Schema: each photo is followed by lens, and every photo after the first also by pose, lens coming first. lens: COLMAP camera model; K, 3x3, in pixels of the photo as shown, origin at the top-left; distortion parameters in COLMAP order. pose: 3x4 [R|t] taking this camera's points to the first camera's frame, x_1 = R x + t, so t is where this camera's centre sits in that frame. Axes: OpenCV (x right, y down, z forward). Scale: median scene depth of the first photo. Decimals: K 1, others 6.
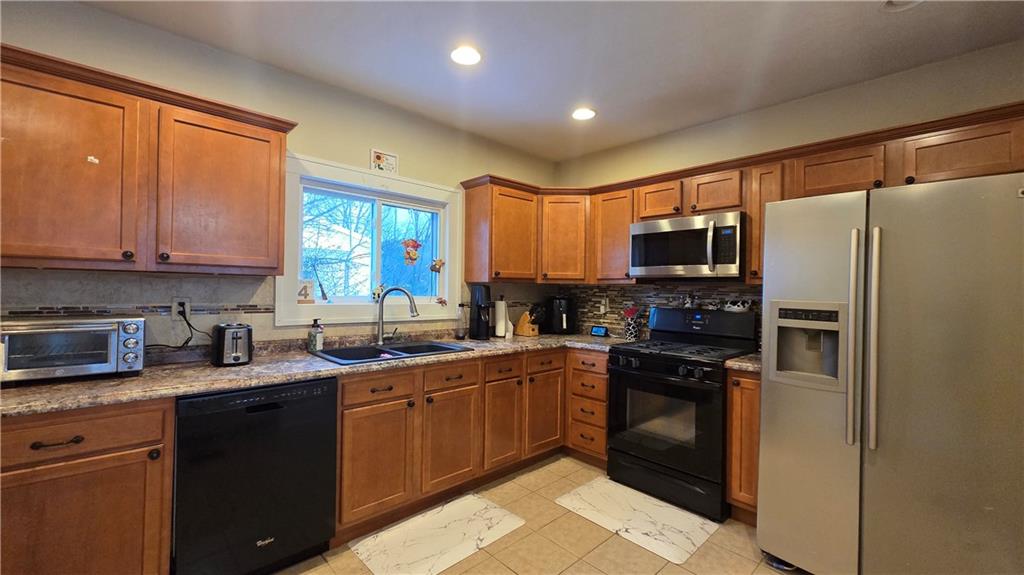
lens RADIAL K [[421.0, 0, 515.5], [0, 421.0, 285.3], [0, 0, 1]] dist [0.006409, 0.000105]
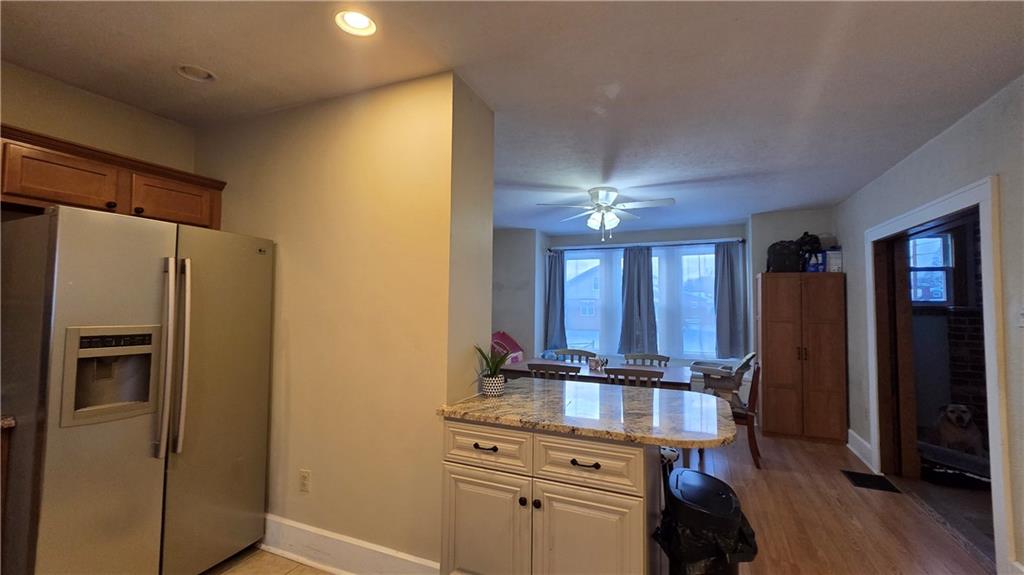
lens RADIAL K [[422.8, 0, 515.2], [0, 422.8, 282.3], [0, 0, 1]] dist [-0.002670, 0.000161]
pose [[-0.389118, 0.026885, 0.920796, -0.326296], [-0.028472, 0.998745, -0.041193, -0.029327], [-0.920748, -0.042245, -0.387864, 0.367614]]
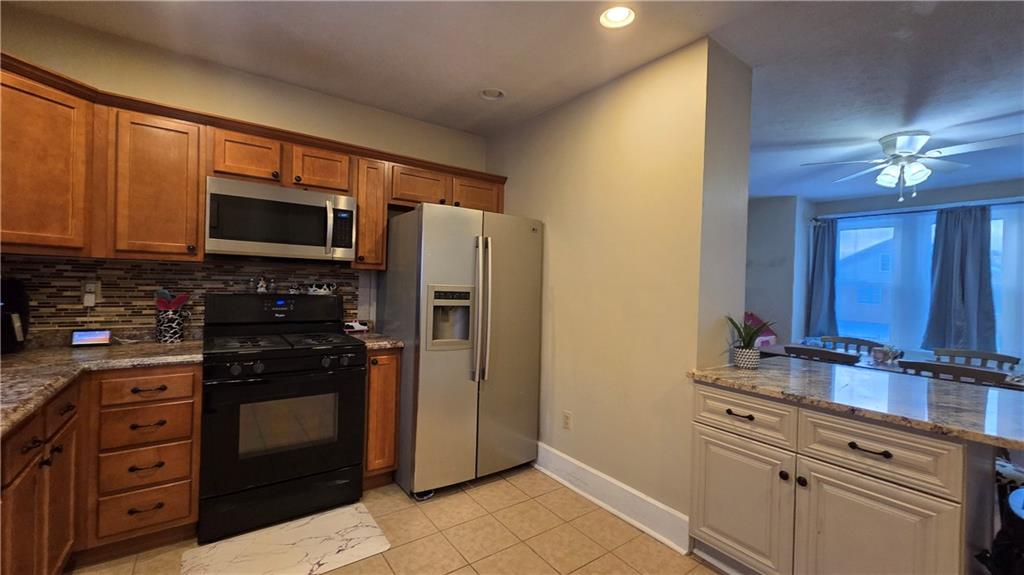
lens RADIAL K [[421.0, 0, 515.5], [0, 421.0, 285.3], [0, 0, 1]] dist [0.006409, 0.000105]
pose [[0.127556, -0.019230, 0.991645, -0.388483], [-0.036661, 0.999037, 0.024089, -0.000478], [-0.991154, -0.039427, 0.126728, 0.416317]]
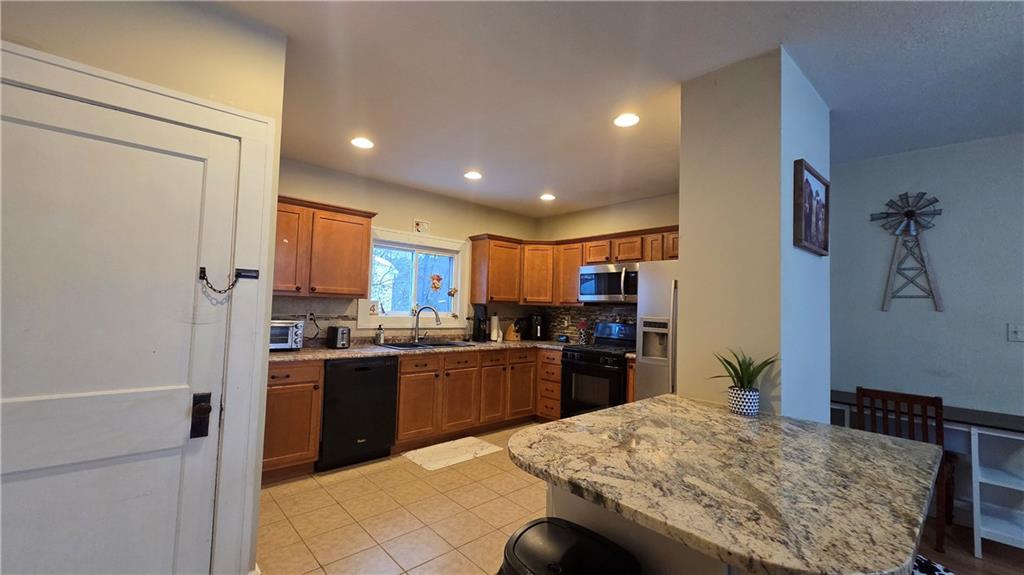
lens RADIAL K [[421.0, 0, 515.5], [0, 421.0, 285.3], [0, 0, 1]] dist [0.006409, 0.000105]
pose [[0.999749, 0.013231, -0.018094, 0.074001], [-0.014028, 0.998904, -0.044659, -0.007524], [0.017484, 0.044902, 0.998838, -0.554265]]
